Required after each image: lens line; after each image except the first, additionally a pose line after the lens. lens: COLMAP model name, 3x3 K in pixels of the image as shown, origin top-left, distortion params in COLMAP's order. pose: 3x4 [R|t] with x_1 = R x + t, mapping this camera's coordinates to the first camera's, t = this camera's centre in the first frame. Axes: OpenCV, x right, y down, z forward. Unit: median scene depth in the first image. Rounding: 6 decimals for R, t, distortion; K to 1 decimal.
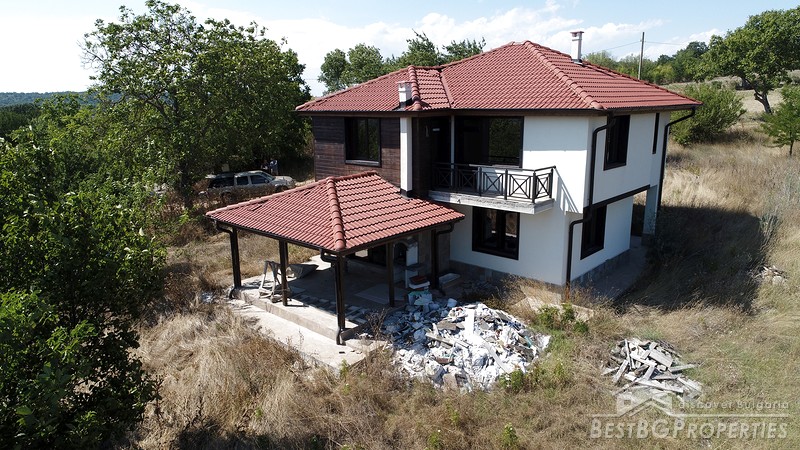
lens RADIAL K [[537.2, 0, 400.3], [0, 537.2, 226.1], [0, 0, 1]] dist [0.007747, -0.003156]
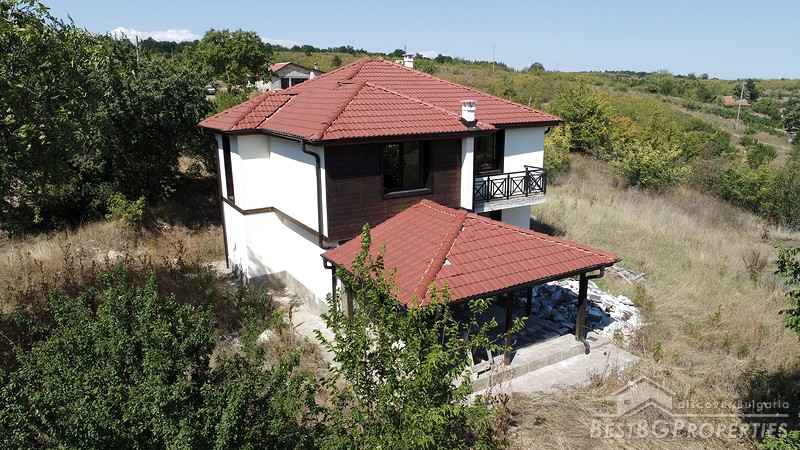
lens RADIAL K [[537.2, 0, 399.6], [0, 537.2, 228.4], [0, 0, 1]] dist [0.007747, -0.003156]
pose [[0.294520, -0.226178, 0.928494, -0.994126], [0.220430, 0.961467, 0.164289, -0.234688], [-0.929875, 0.156282, 0.333028, 0.829159]]
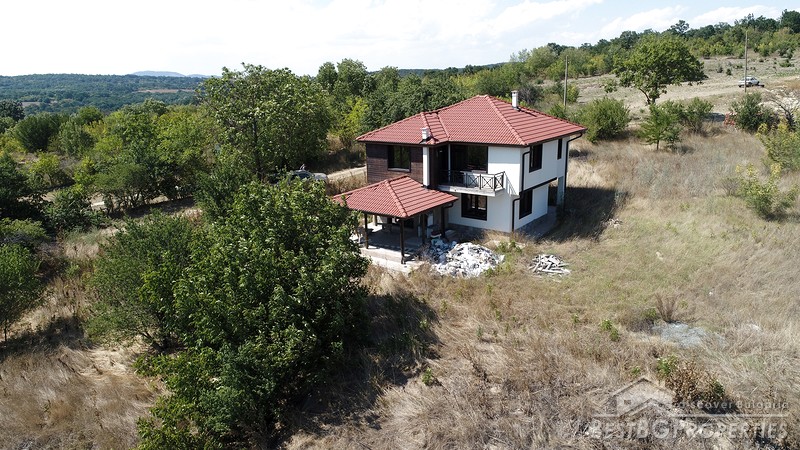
lens RADIAL K [[537.2, 0, 400.0], [0, 537.2, 224.4], [0, 0, 1]] dist [0.007747, -0.003156]
pose [[0.996086, -0.036501, 0.080503, -0.245396], [0.033637, 0.998762, 0.036645, -0.003608], [-0.081741, -0.033794, 0.996081, -0.886005]]
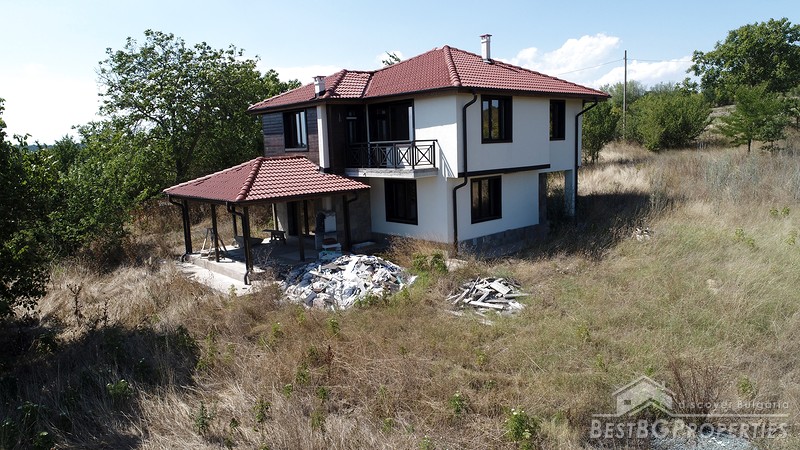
lens RADIAL K [[537.2, 0, 399.9], [0, 537.2, 225.6], [0, 0, 1]] dist [0.007747, -0.003156]
pose [[0.995368, -0.009468, -0.095670, 0.302489], [0.002221, 0.997138, -0.075571, 0.157044], [0.096112, 0.075009, 0.992540, -0.154514]]
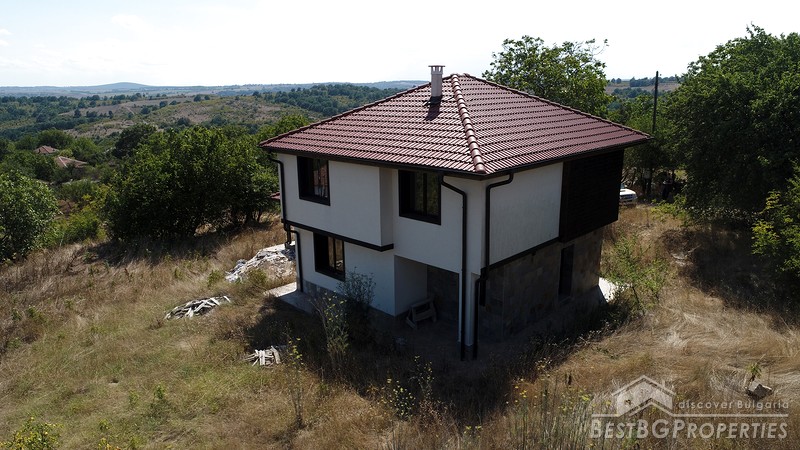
lens RADIAL K [[537.2, 0, 397.2], [0, 537.2, 227.0], [0, 0, 1]] dist [0.007747, -0.003156]
pose [[-0.039394, 0.265197, -0.963389, 1.502561], [-0.214330, 0.939454, 0.267372, -0.401797], [0.975967, 0.217016, 0.019830, 1.169566]]
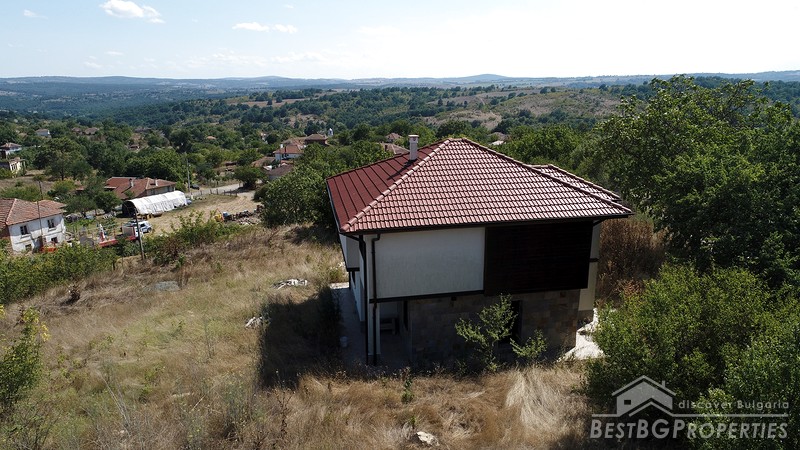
lens RADIAL K [[537.2, 0, 398.4], [0, 537.2, 228.2], [0, 0, 1]] dist [0.007747, -0.003156]
pose [[-0.606811, 0.226504, -0.761890, 1.486562], [-0.164248, 0.902117, 0.399008, -0.751725], [0.777691, 0.367261, -0.510212, 1.931866]]
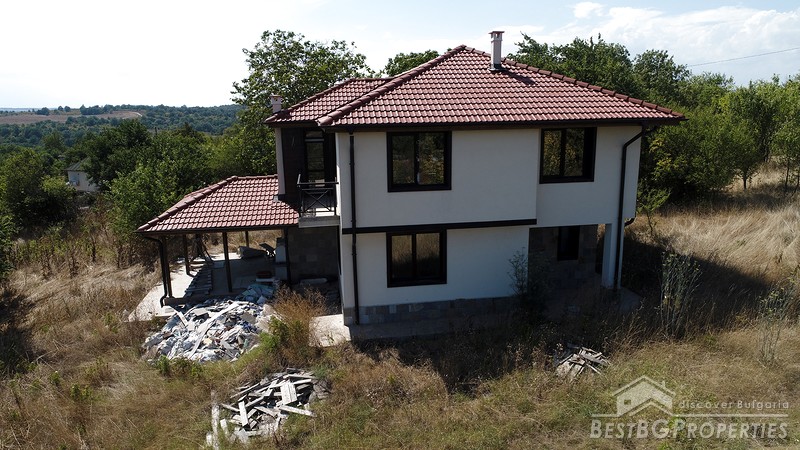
lens RADIAL K [[537.2, 0, 398.5], [0, 537.2, 222.8], [0, 0, 1]] dist [0.007747, -0.003156]
pose [[0.778221, 0.131509, -0.614066, 0.927173], [-0.135425, 0.989964, 0.040385, -0.089447], [0.613214, 0.051731, 0.788221, 0.293238]]
